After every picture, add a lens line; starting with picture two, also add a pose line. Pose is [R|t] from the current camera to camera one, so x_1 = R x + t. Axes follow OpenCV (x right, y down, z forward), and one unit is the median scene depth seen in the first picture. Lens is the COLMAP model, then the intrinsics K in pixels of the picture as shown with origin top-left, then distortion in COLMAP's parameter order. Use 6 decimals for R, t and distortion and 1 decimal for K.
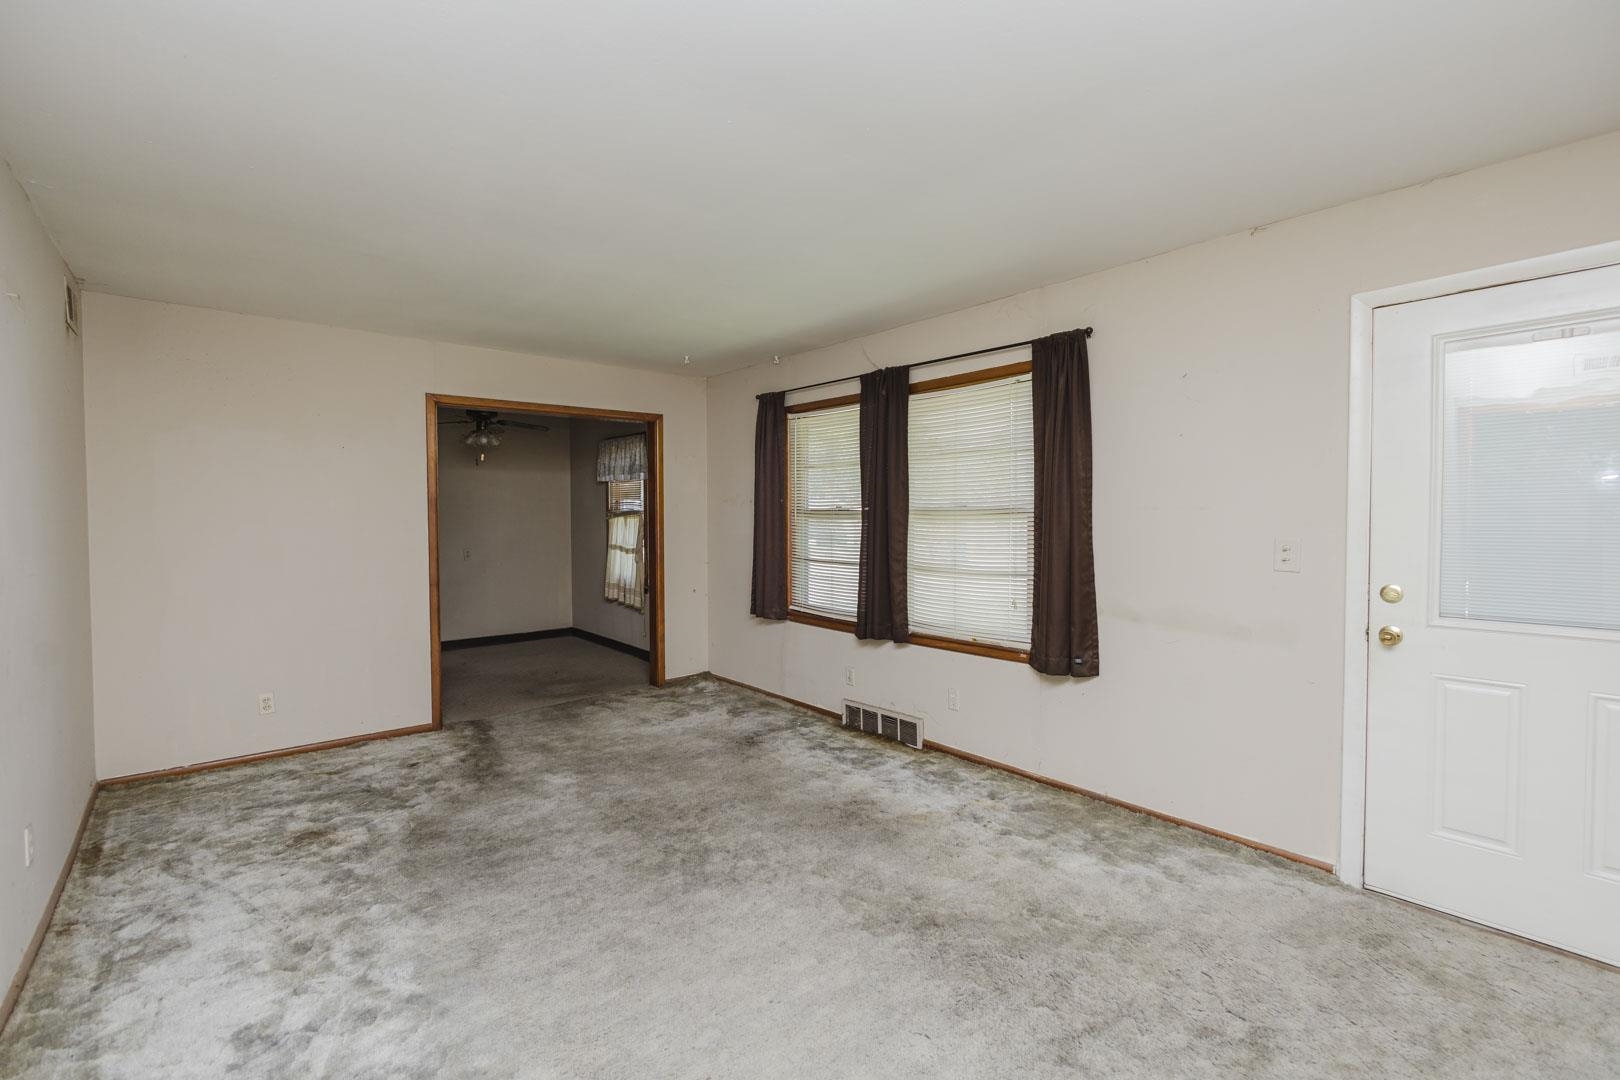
lens RADIAL K [[698.1, 0, 810.0], [0, 698.1, 540.0], [0, 0, 1]] dist [-0.004022, -0.000153]
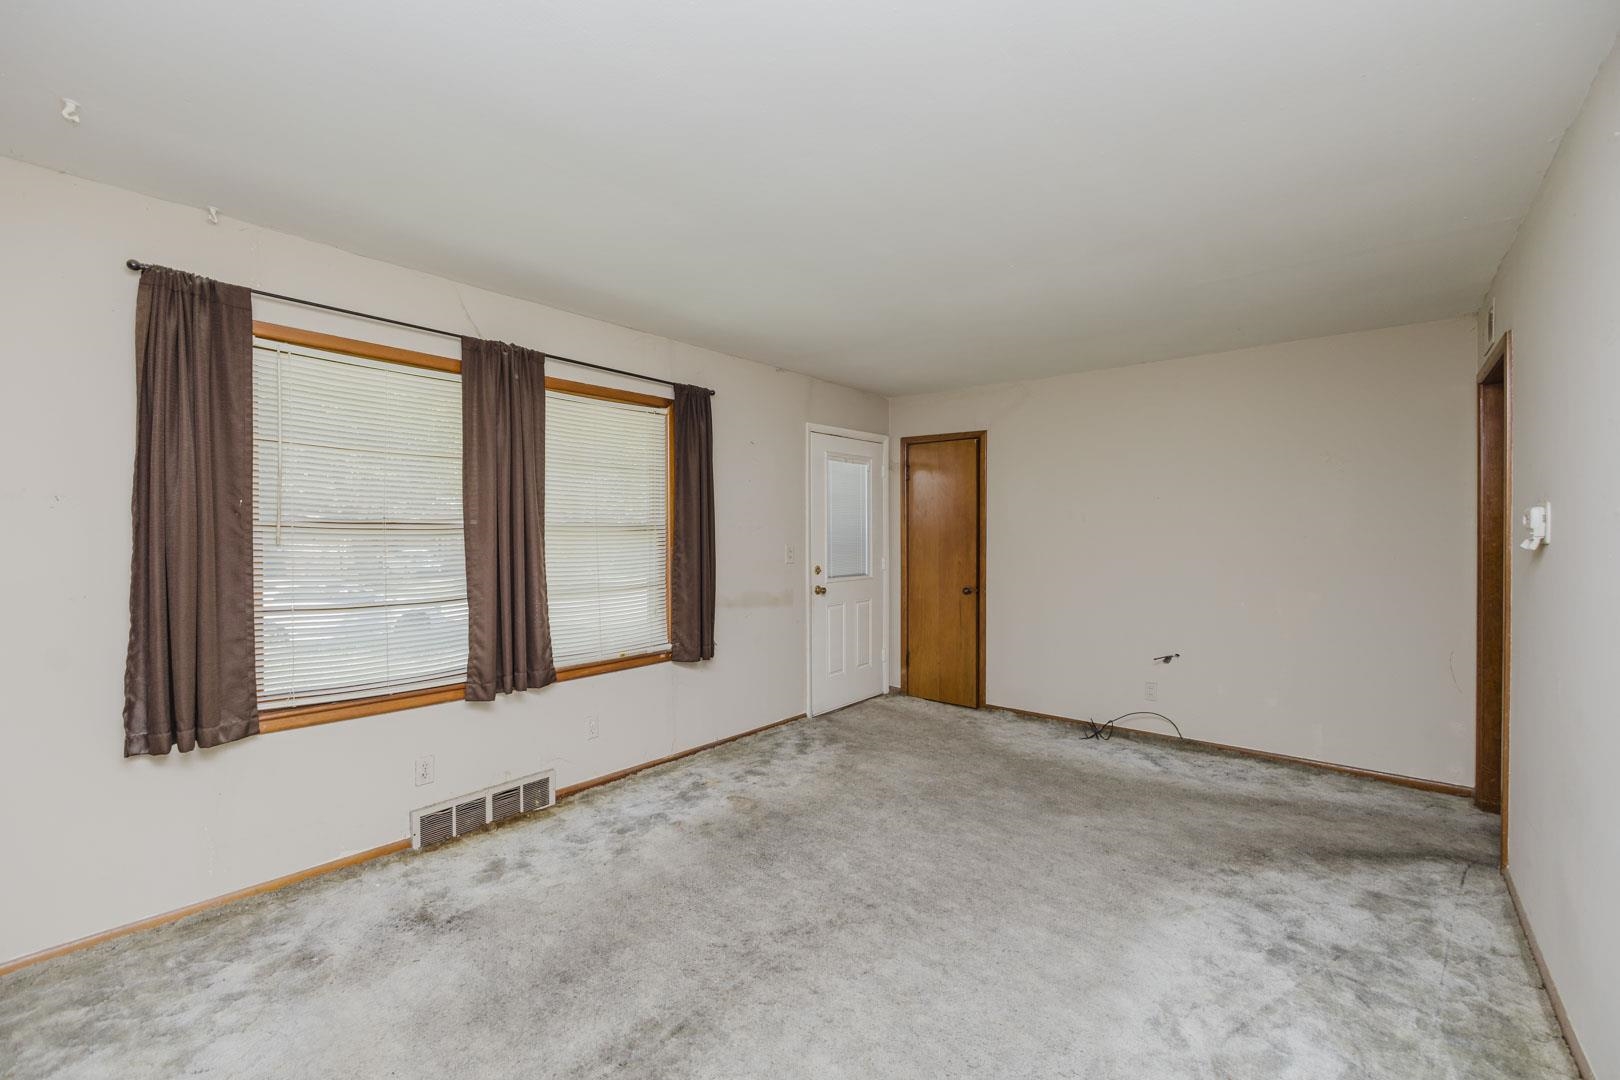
lens RADIAL K [[684.3, 0, 810.0], [0, 684.3, 540.0], [0, 0, 1]] dist [-0.002577, 0.000105]
pose [[-0.161987, -0.008930, 0.986753, -0.728326], [0.035850, 0.999246, 0.014928, -0.026486], [-0.986142, 0.037793, -0.161544, 0.824116]]
